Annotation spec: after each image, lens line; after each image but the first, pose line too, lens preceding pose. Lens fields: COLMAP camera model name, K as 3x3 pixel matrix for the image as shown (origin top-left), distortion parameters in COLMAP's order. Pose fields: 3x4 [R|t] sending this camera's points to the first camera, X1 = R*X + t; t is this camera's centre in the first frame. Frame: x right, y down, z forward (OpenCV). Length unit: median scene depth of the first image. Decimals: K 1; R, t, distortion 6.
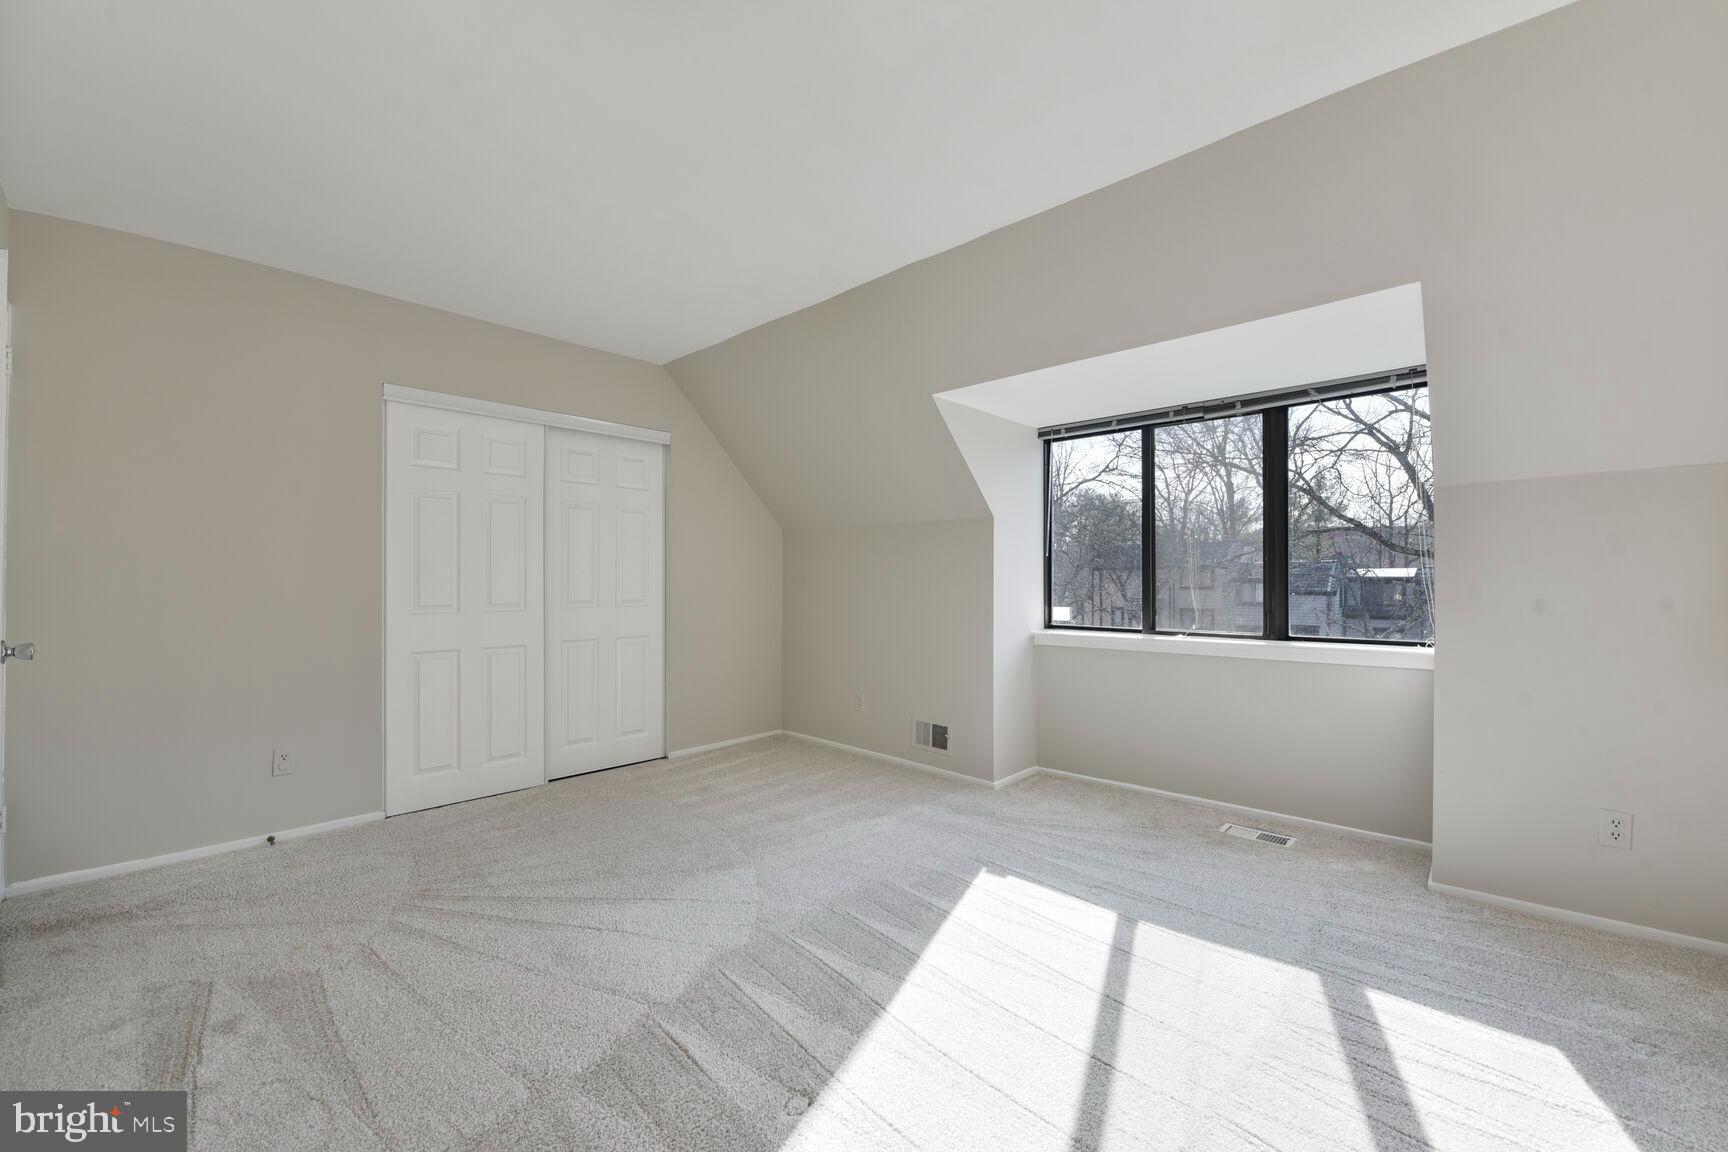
lens RADIAL K [[697.1, 0, 868.6], [0, 697.1, 574.4], [0, 0, 1]] dist [0.001298, 0.000053]
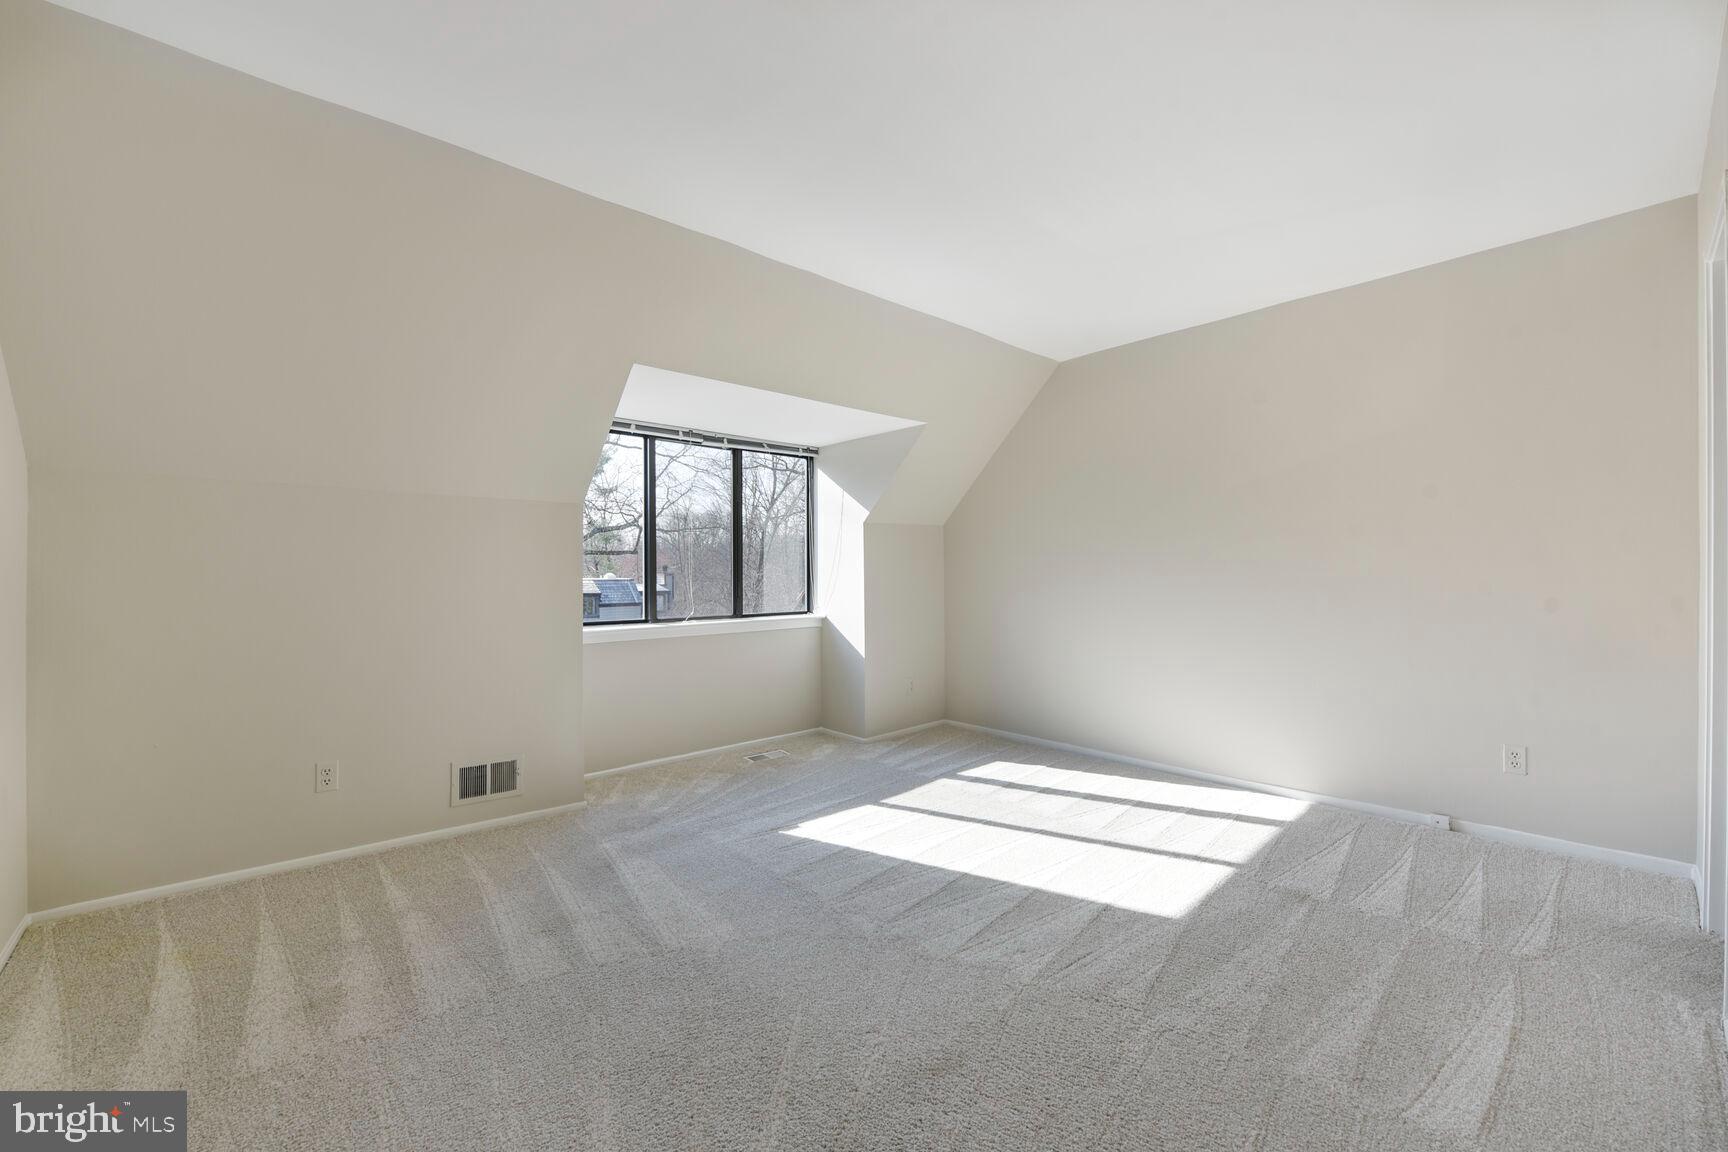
lens RADIAL K [[697.1, 0, 868.6], [0, 697.1, 579.3], [0, 0, 1]] dist [0.001298, 0.000053]
pose [[0.045889, 0.001843, 0.998945, -0.767060], [0.000828, 0.999998, -0.001883, 0.020774], [-0.998946, 0.000914, 0.045888, 0.667600]]
